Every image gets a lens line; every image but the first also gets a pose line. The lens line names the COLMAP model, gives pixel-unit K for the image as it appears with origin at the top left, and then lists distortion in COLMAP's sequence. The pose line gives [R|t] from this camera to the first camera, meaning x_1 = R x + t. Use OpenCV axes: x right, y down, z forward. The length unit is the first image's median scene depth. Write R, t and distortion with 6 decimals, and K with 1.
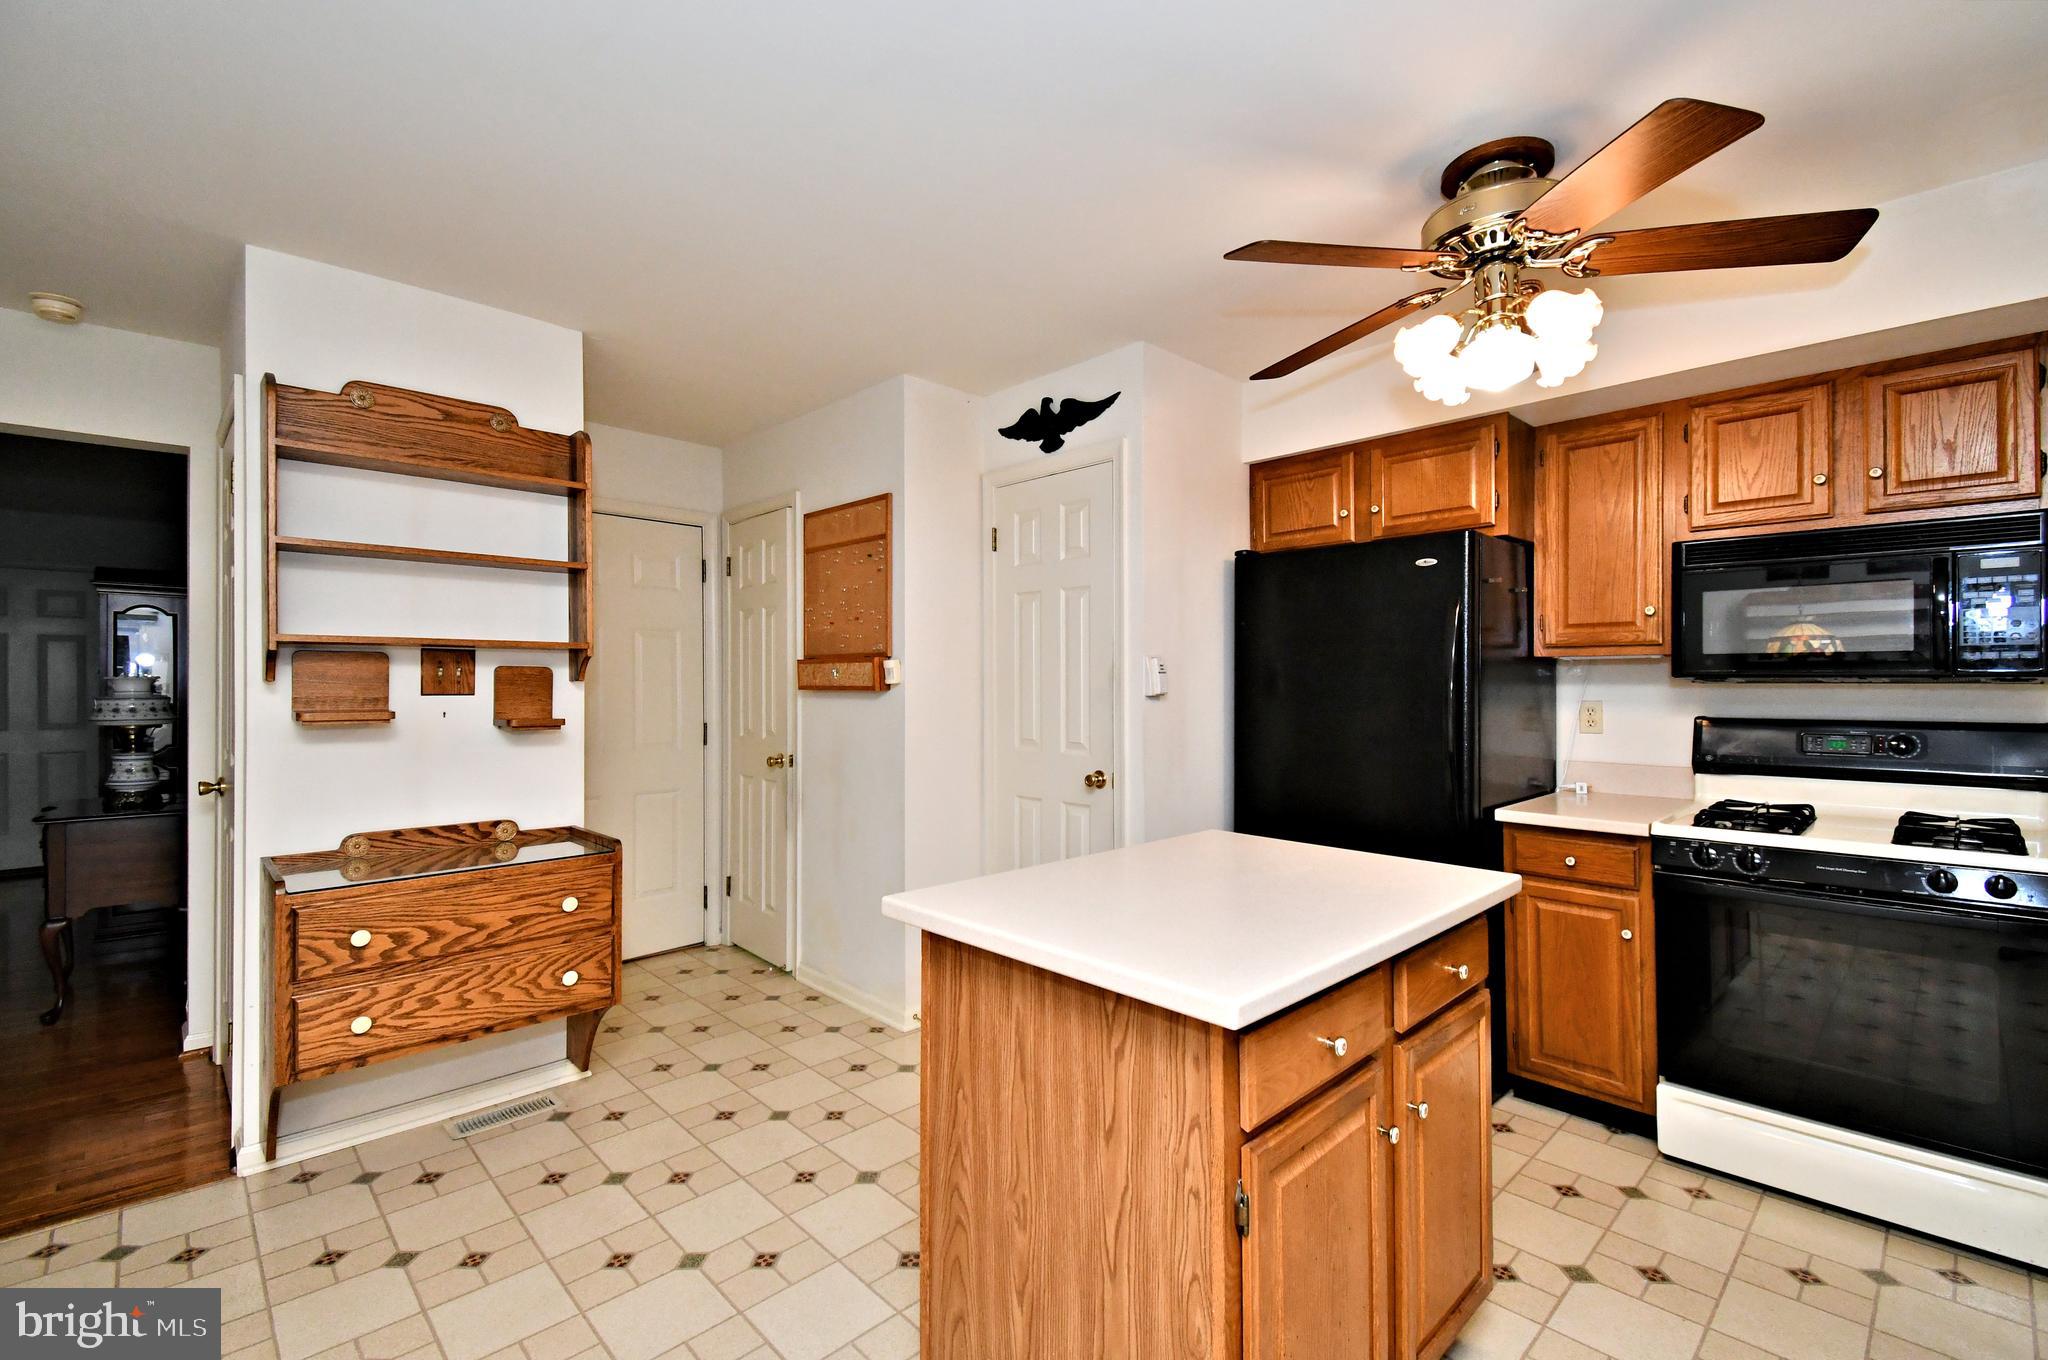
lens RADIAL K [[907.1, 0, 1005.2], [0, 907.1, 686.3], [0, 0, 1]] dist [0.033334, -0.015109]
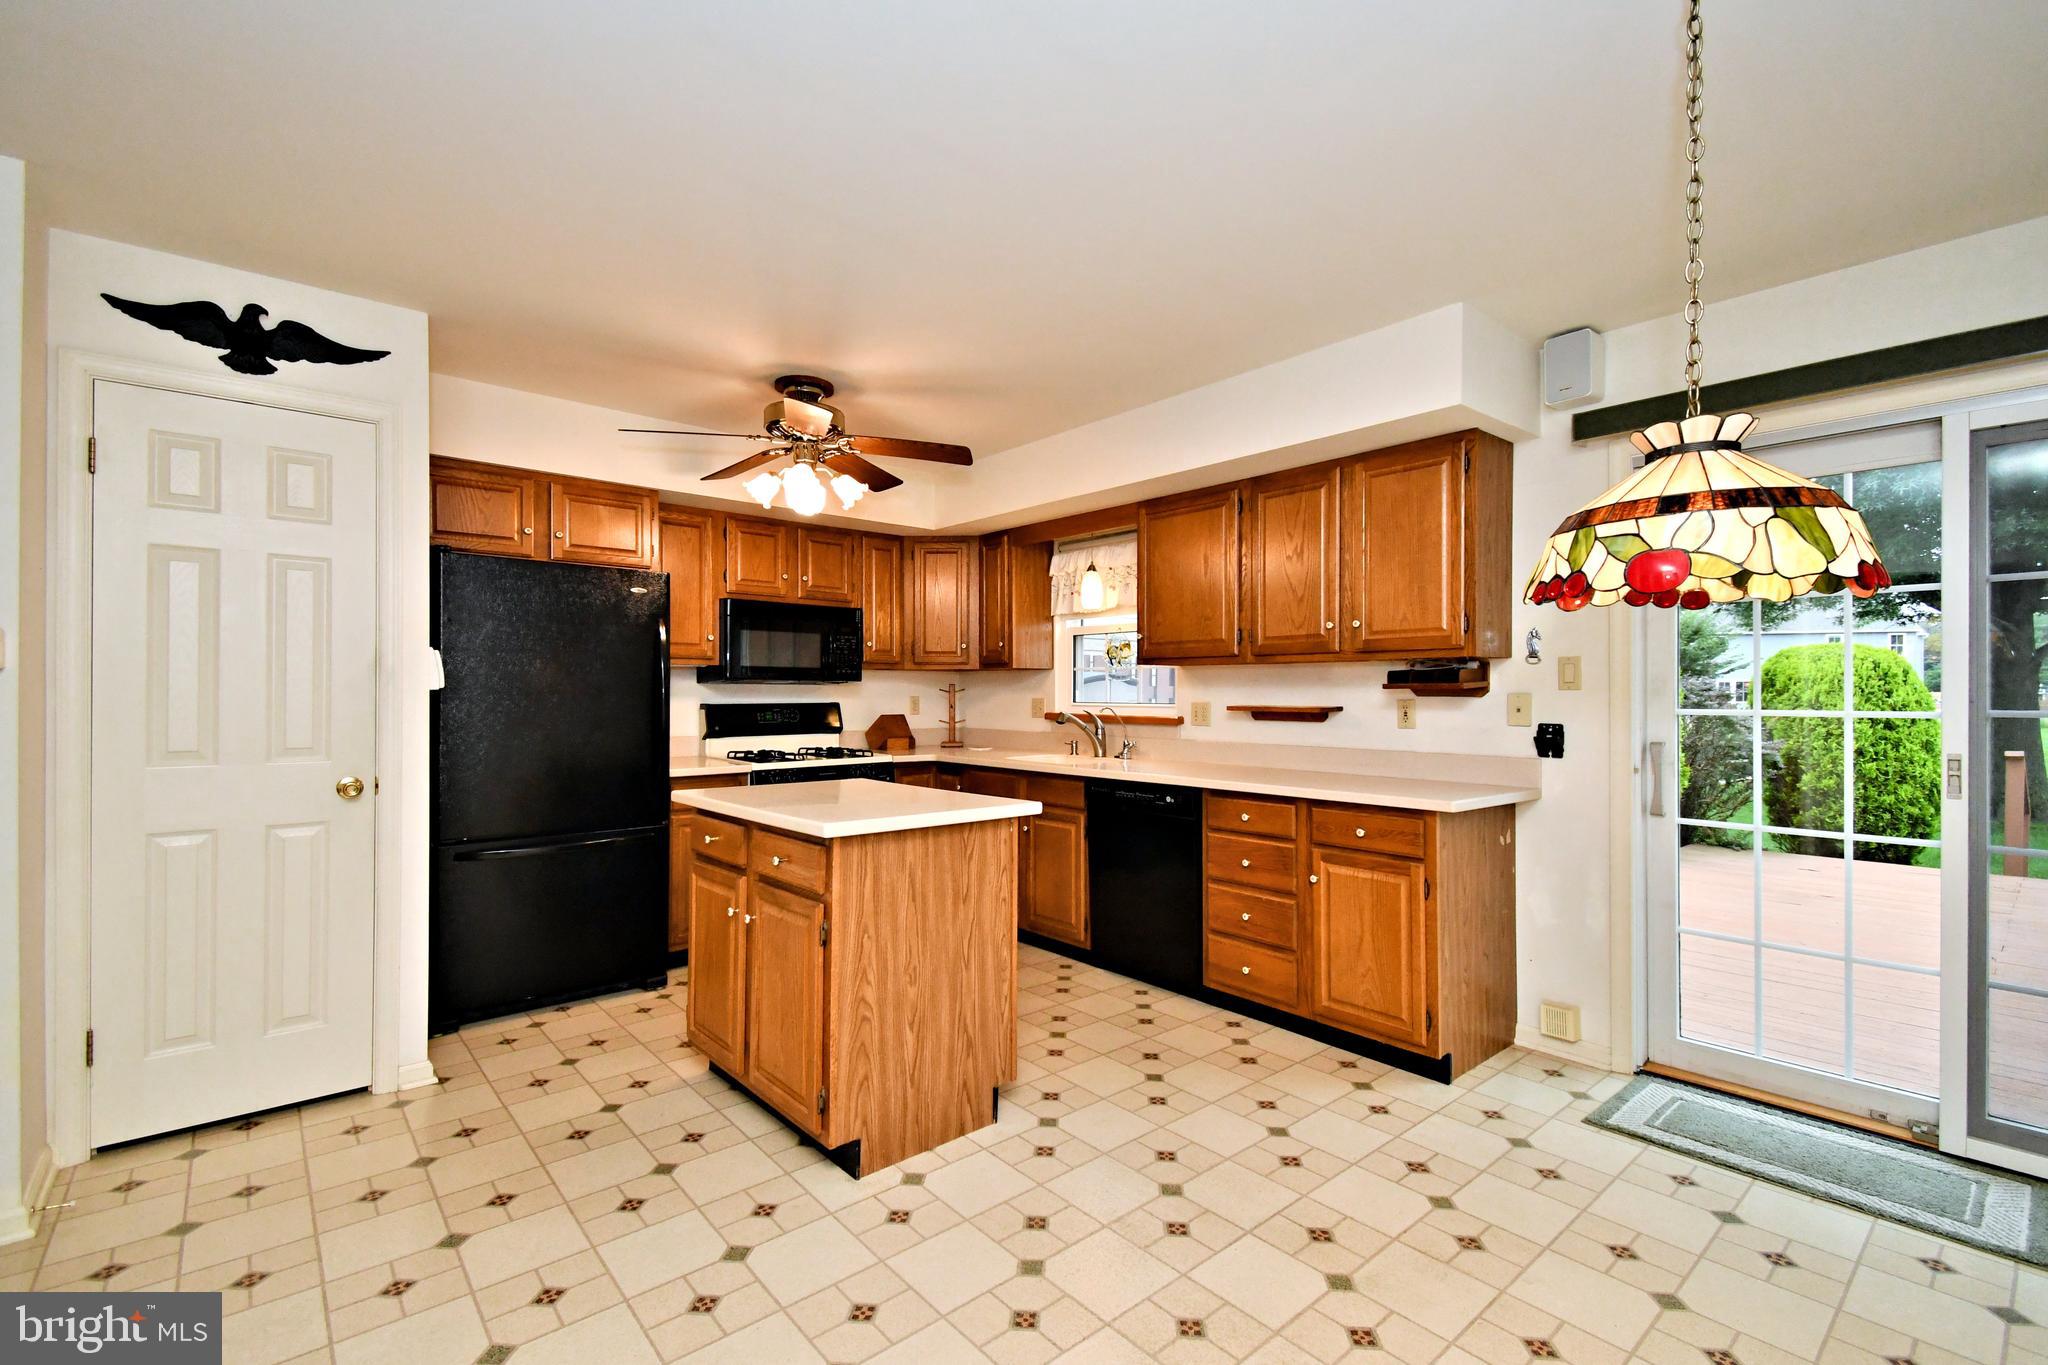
lens RADIAL K [[907.1, 0, 1028.0], [0, 907.1, 692.1], [0, 0, 1]] dist [0.033334, -0.015109]
pose [[0.033206, 0.005114, 0.999435, -1.007960], [0.002489, 0.999983, -0.005200, 0.024182], [-0.999445, 0.002660, 0.033192, 0.424019]]
